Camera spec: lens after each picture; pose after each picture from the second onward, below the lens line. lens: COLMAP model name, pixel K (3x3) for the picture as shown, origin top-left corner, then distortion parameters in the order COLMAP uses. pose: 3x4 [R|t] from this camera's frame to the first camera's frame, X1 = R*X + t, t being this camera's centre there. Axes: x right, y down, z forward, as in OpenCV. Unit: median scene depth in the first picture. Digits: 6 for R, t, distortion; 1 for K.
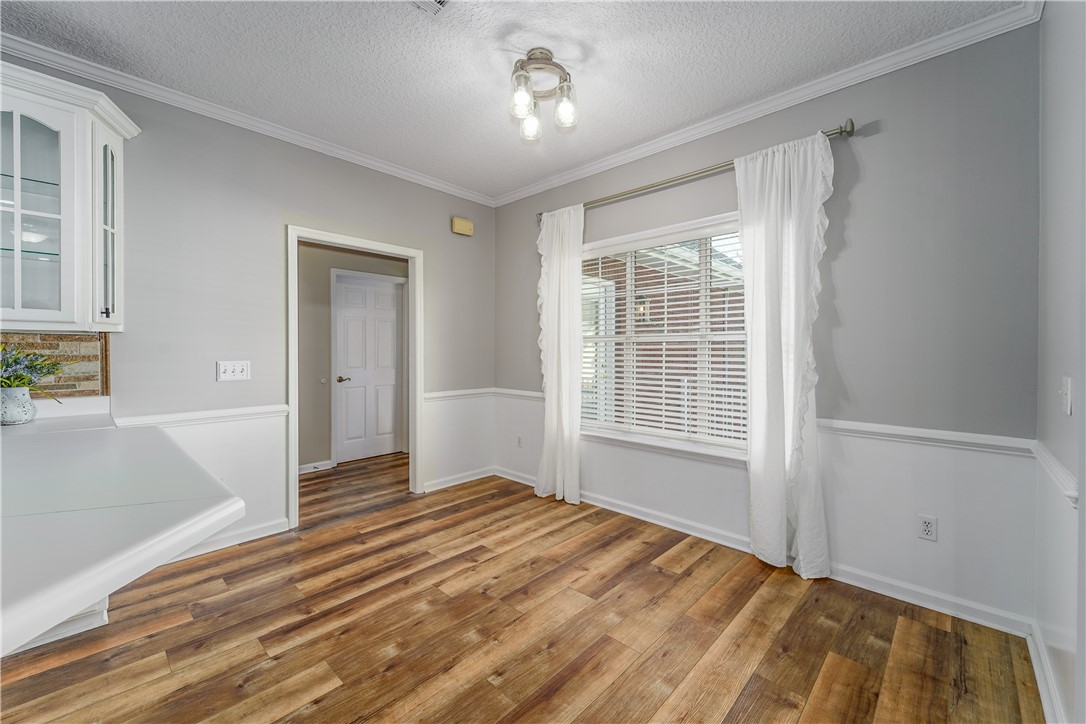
lens RADIAL K [[437.6, 0, 541.4], [0, 437.6, 354.9], [0, 0, 1]] dist [0.007631, -0.002049]
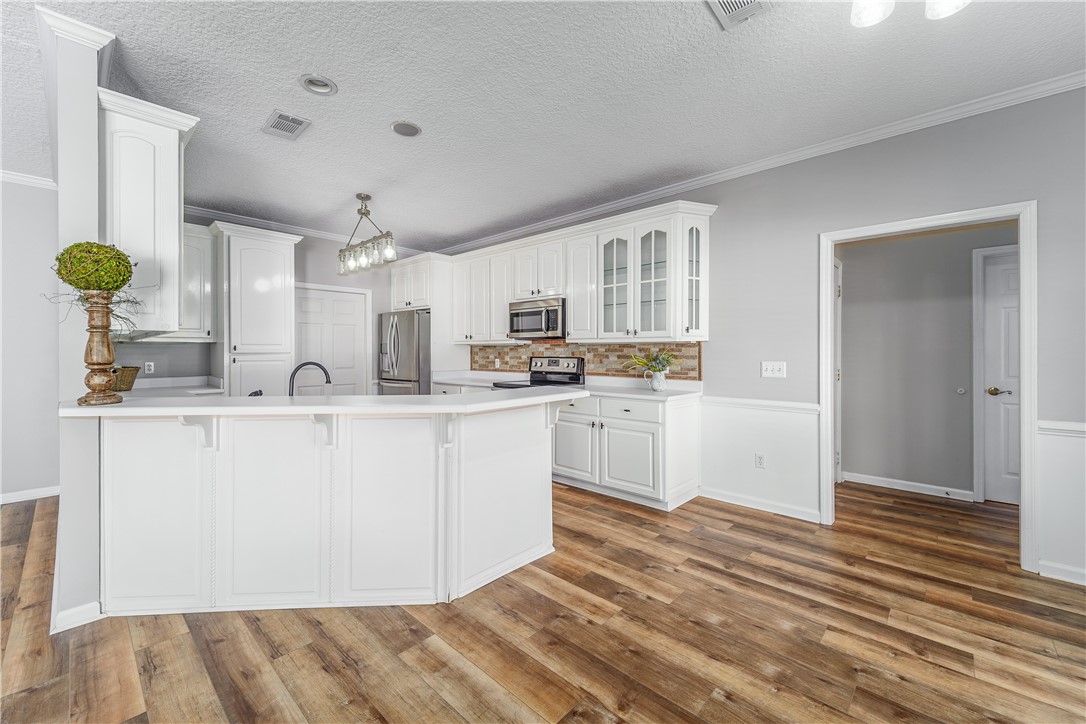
lens RADIAL K [[437.6, 0, 545.0], [0, 437.6, 351.9], [0, 0, 1]] dist [0.007631, -0.002049]
pose [[0.000855, -0.000690, -0.999999, 0.605636], [-0.013003, 0.999915, -0.000701, -0.004274], [0.999915, 0.013004, 0.000846, 0.428158]]
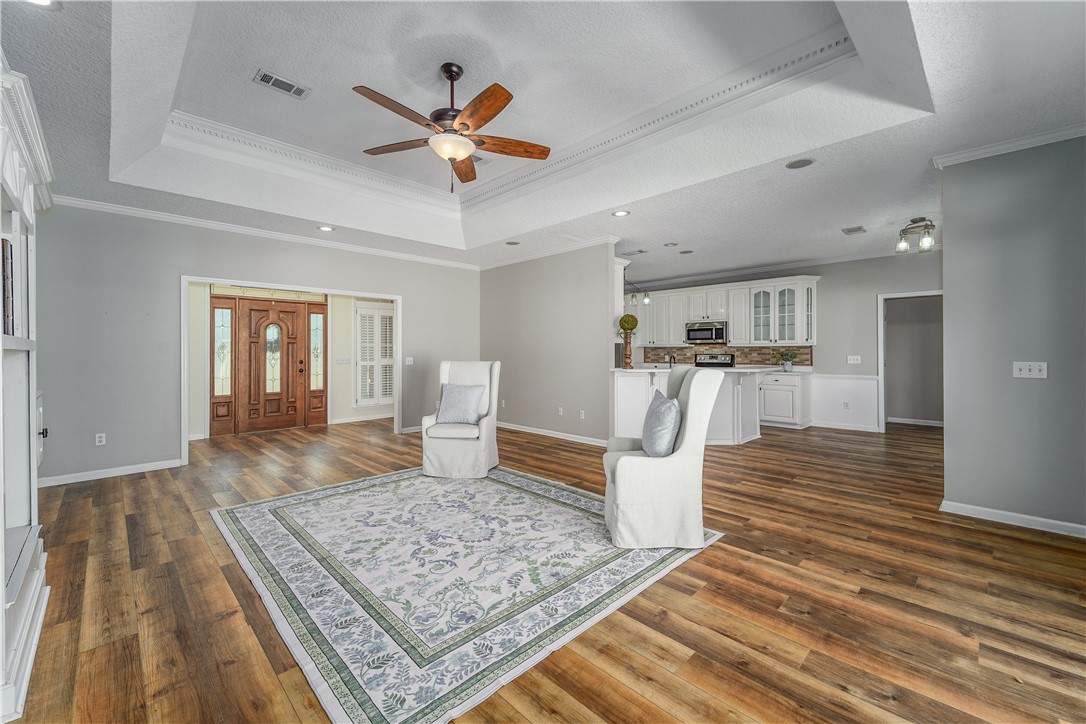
lens RADIAL K [[437.6, 0, 550.7], [0, 437.6, 346.6], [0, 0, 1]] dist [0.007631, -0.002049]
pose [[-0.053684, -0.008130, -0.998525, 2.169199], [-0.007229, 0.999944, -0.007753, -0.006616], [0.998532, 0.006802, -0.053740, -0.659666]]
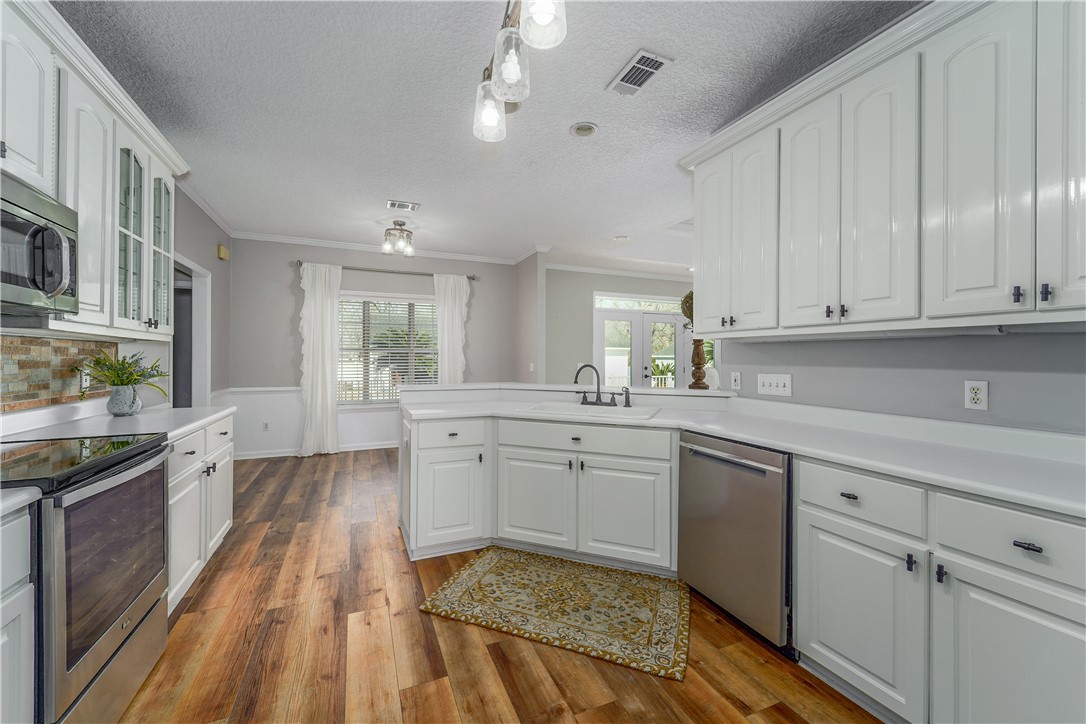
lens RADIAL K [[437.6, 0, 542.5], [0, 437.6, 359.8], [0, 0, 1]] dist [0.007631, -0.002049]
pose [[0.401747, -0.002468, 0.915747, -1.609296], [0.005154, 0.999987, 0.000434, 0.006849], [-0.915736, 0.004545, 0.401754, -0.493458]]
